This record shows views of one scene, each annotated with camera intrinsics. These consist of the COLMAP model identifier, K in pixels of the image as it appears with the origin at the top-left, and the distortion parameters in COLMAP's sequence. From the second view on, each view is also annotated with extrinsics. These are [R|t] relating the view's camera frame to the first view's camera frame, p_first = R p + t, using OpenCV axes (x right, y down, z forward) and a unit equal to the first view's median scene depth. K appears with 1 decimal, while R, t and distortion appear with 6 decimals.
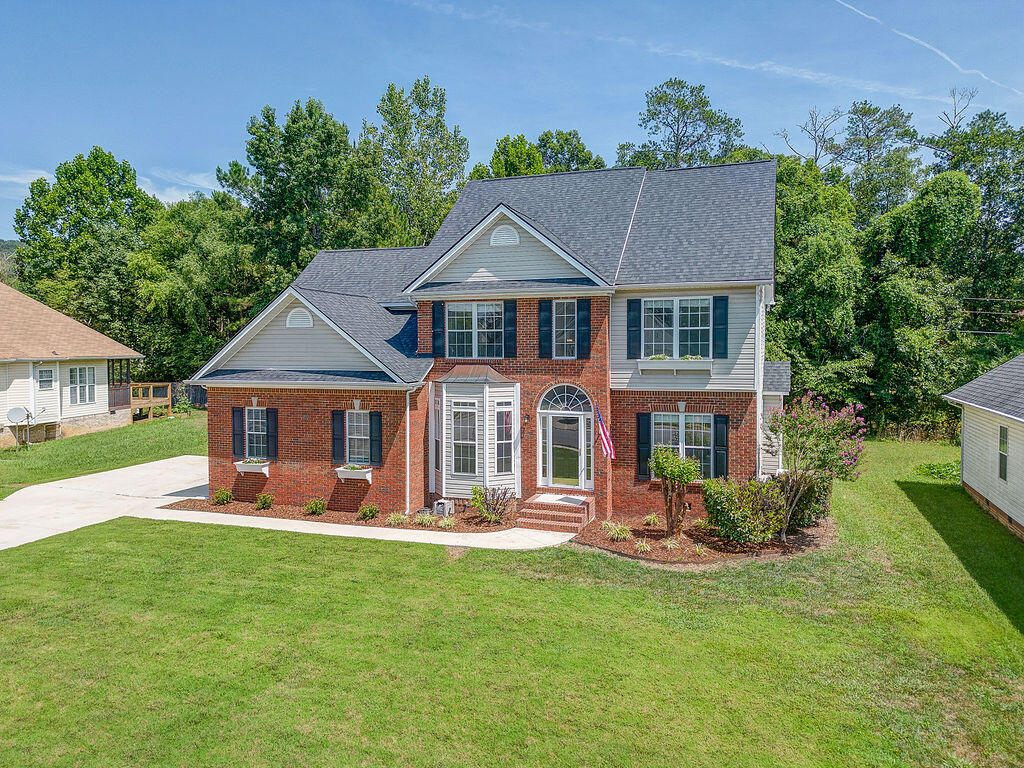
lens RADIAL K [[726.8, 0, 516.5], [0, 726.8, 372.8], [0, 0, 1]] dist [0.076213, -0.075520]
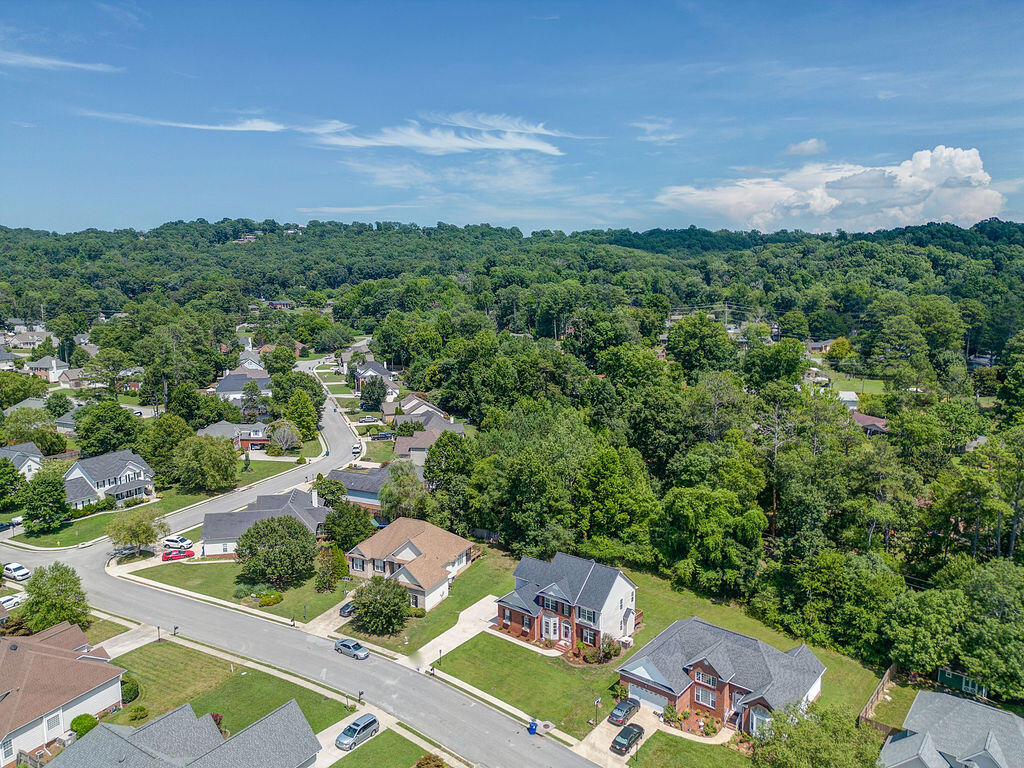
lens RADIAL K [[724.2, 0, 512.0], [0, 724.2, 384.0], [0, 0, 1]] dist [0.076883, -0.076254]
pose [[0.942691, 0.046318, -0.330436, 1.243250], [-0.008405, 0.993300, 0.115256, -2.078973], [0.333561, -0.105873, 0.936765, -3.474138]]
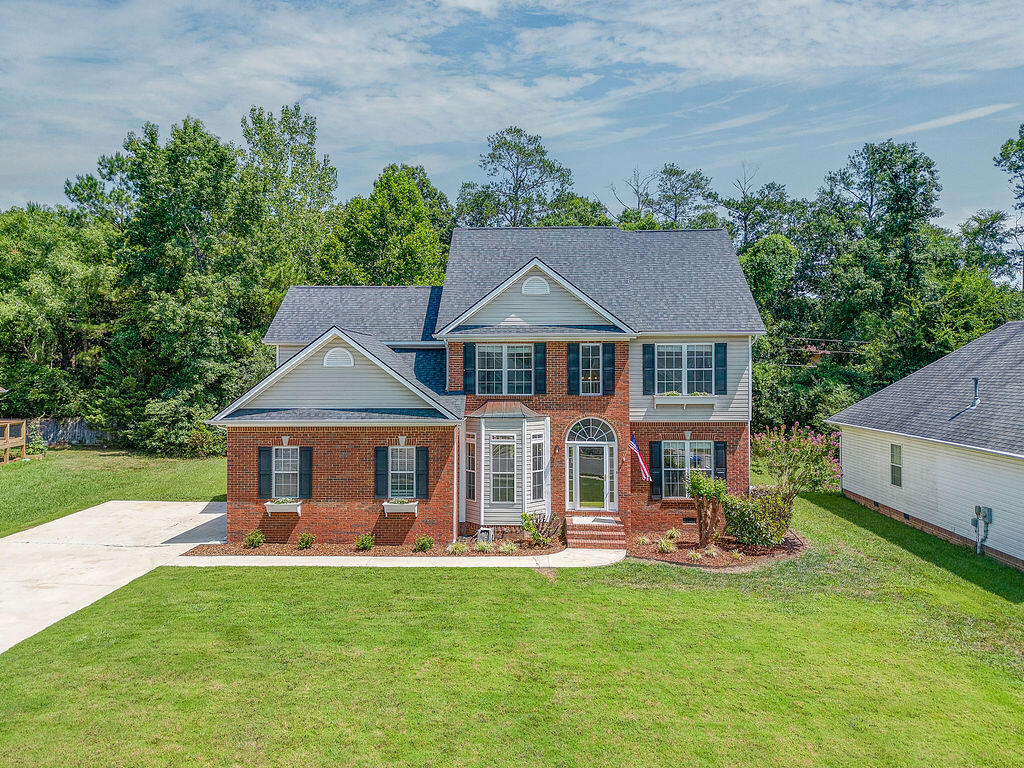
lens RADIAL K [[732.0, 0, 512.2], [0, 732.0, 366.8], [0, 0, 1]] dist [0.084151, -0.092182]
pose [[0.955210, 0.002459, 0.295918, -0.381543], [0.009982, 0.999129, -0.040526, -0.018181], [-0.295759, 0.041665, 0.954353, -0.054056]]
